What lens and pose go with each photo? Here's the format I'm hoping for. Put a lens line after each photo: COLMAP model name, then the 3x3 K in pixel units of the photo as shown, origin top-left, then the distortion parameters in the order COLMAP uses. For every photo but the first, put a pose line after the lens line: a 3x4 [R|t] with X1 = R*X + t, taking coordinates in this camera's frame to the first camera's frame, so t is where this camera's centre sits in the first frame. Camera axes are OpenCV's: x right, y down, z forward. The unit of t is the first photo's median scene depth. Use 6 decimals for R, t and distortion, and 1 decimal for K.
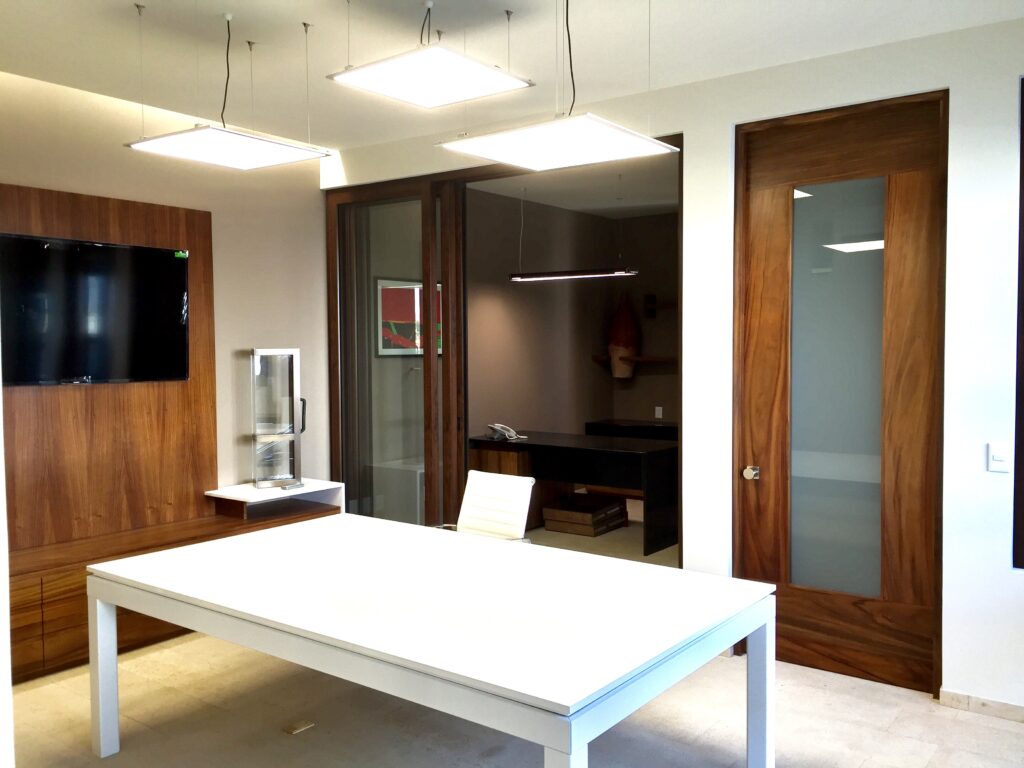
lens RADIAL K [[870.9, 0, 512.0], [0, 870.9, 384.0], [0, 0, 1]] dist [0.006364, -0.005034]
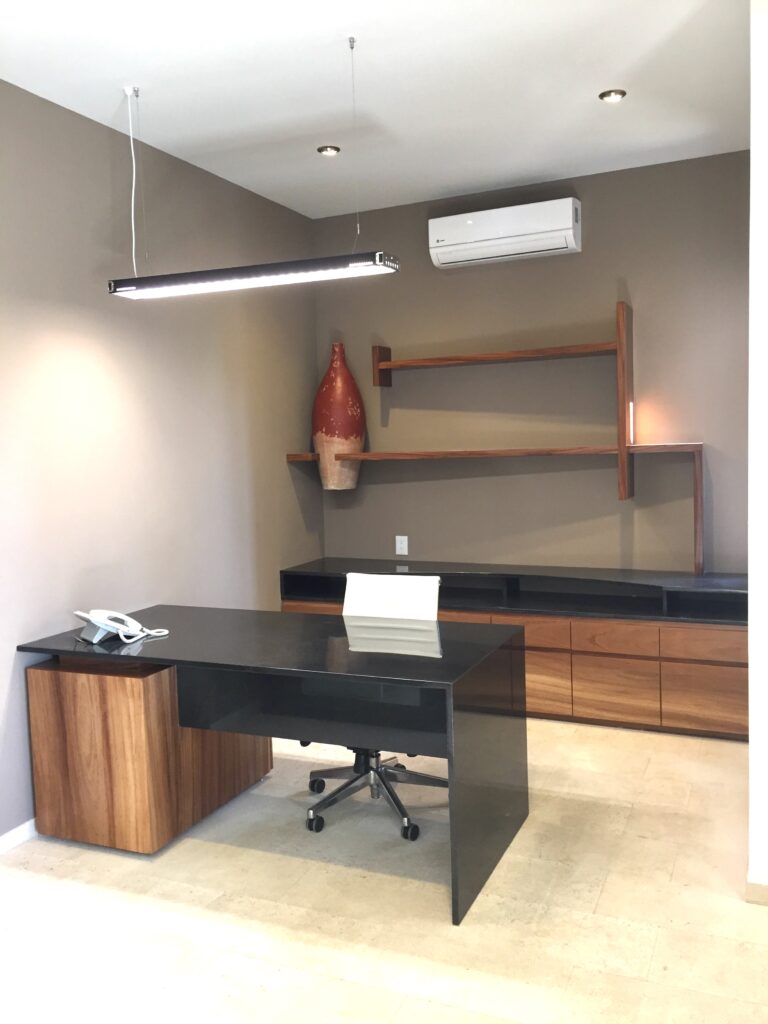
lens RADIAL K [[870.9, 0, 384.0], [0, 870.9, 512.0], [0, 0, 1]] dist [0.006364, -0.005034]
pose [[0.972550, -0.046034, 0.228097, 0.022409], [0.038460, 0.998555, 0.037542, -0.013553], [-0.229495, -0.027739, 0.972914, 0.437611]]
